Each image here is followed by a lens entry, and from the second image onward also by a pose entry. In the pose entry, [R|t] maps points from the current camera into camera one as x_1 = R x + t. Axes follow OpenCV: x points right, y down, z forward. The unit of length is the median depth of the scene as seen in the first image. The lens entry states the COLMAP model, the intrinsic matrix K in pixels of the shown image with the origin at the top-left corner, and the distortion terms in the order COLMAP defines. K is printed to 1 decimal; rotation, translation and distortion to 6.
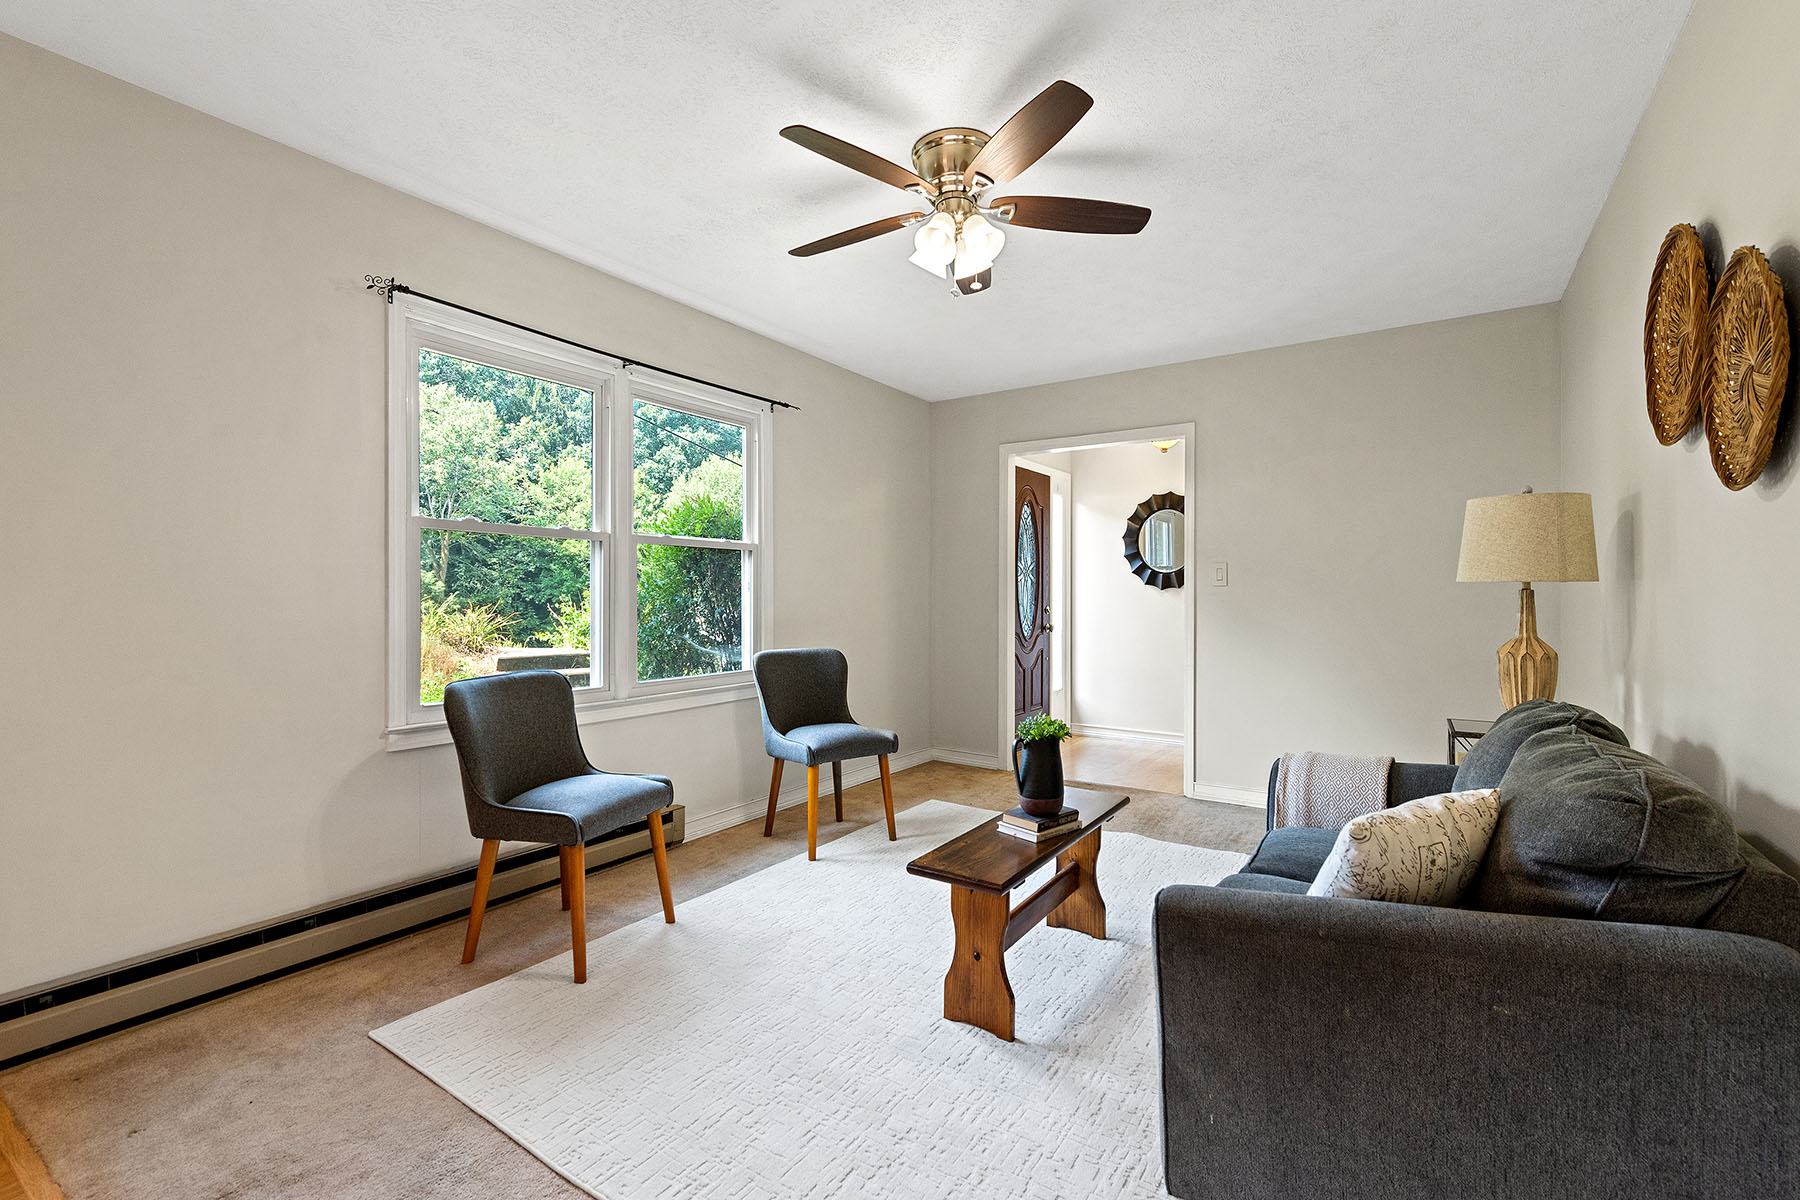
lens RADIAL K [[791.8, 0, 882.7], [0, 791.8, 596.1], [0, 0, 1]] dist [0.010320, -0.002557]
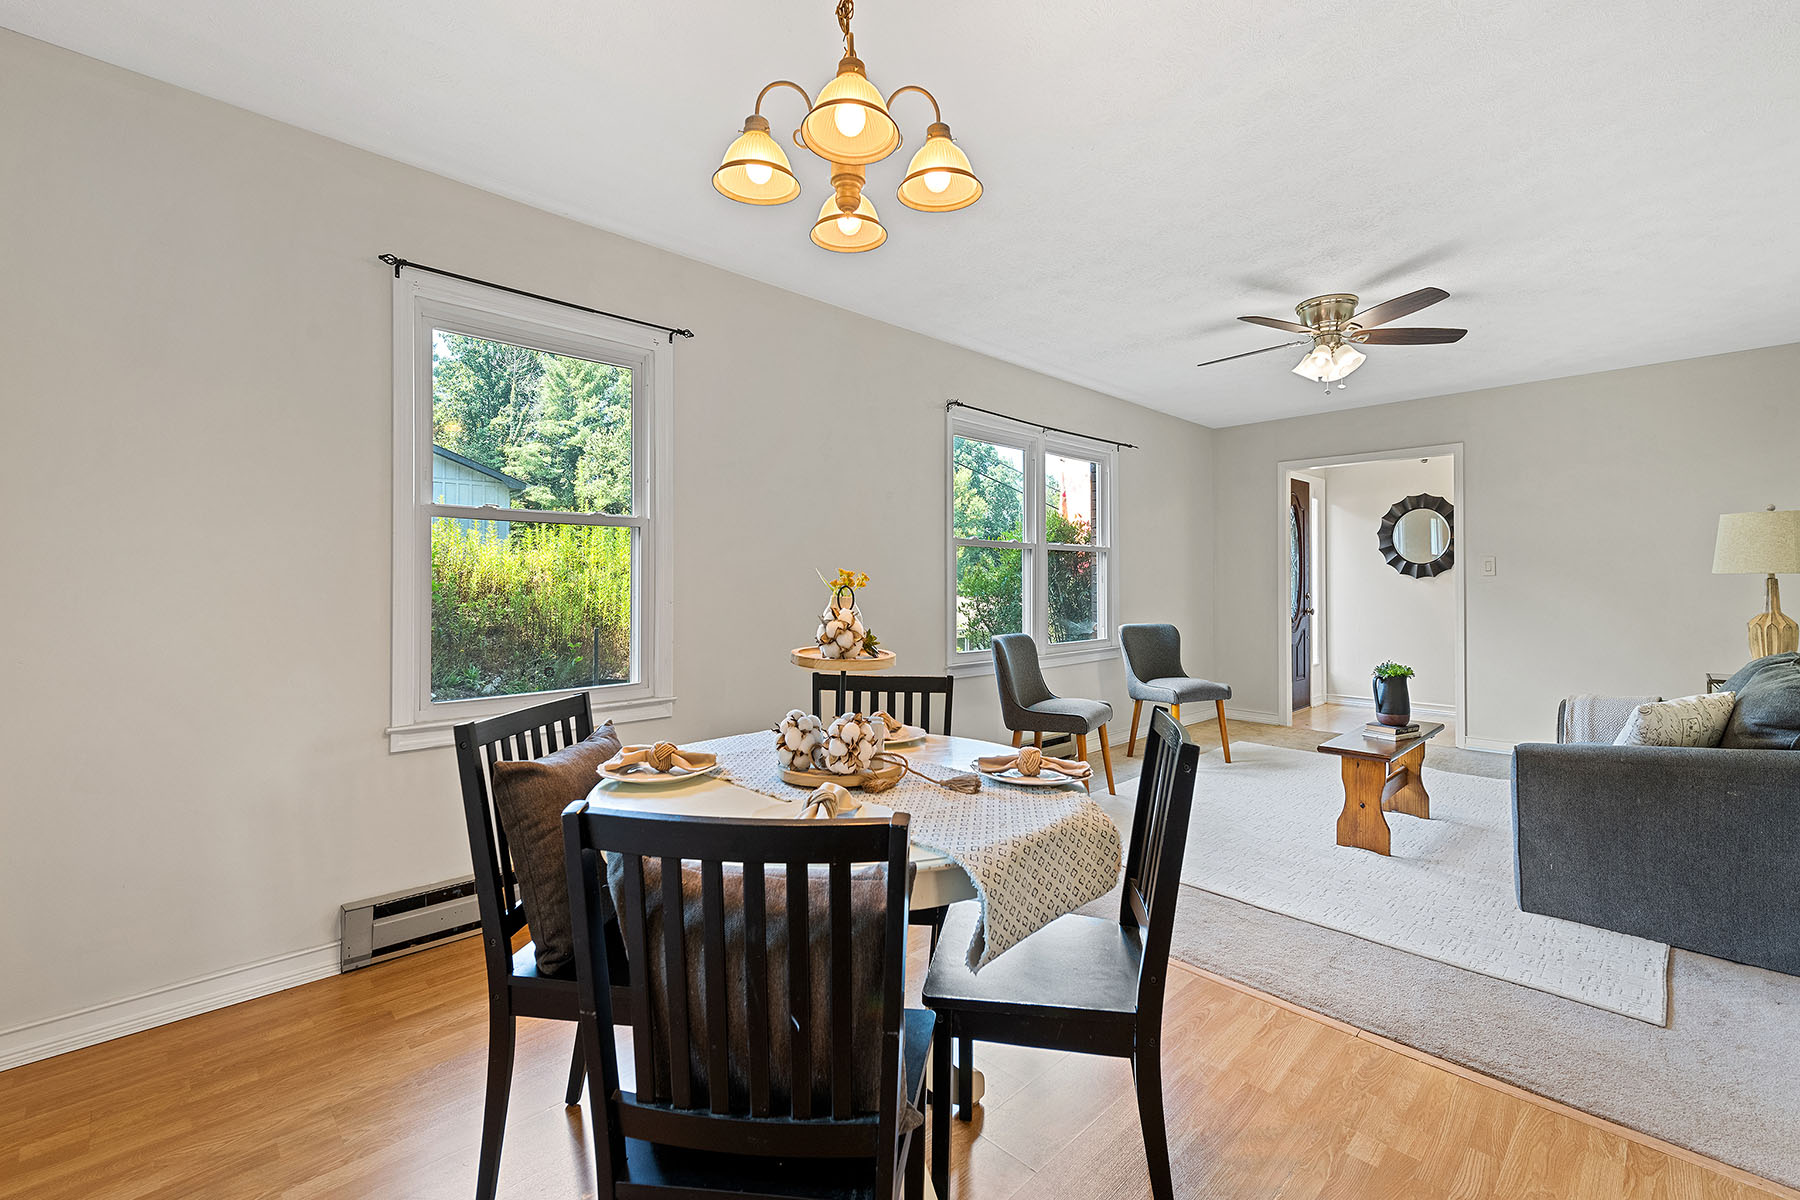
lens RADIAL K [[767.1, 0, 890.1], [0, 767.1, 574.3], [0, 0, 1]] dist [0.002931, -0.001293]
pose [[0.978543, -0.006043, -0.205954, -0.396324], [0.003204, 0.999895, -0.014116, -0.001921], [0.206018, 0.013153, 0.978460, -0.591987]]
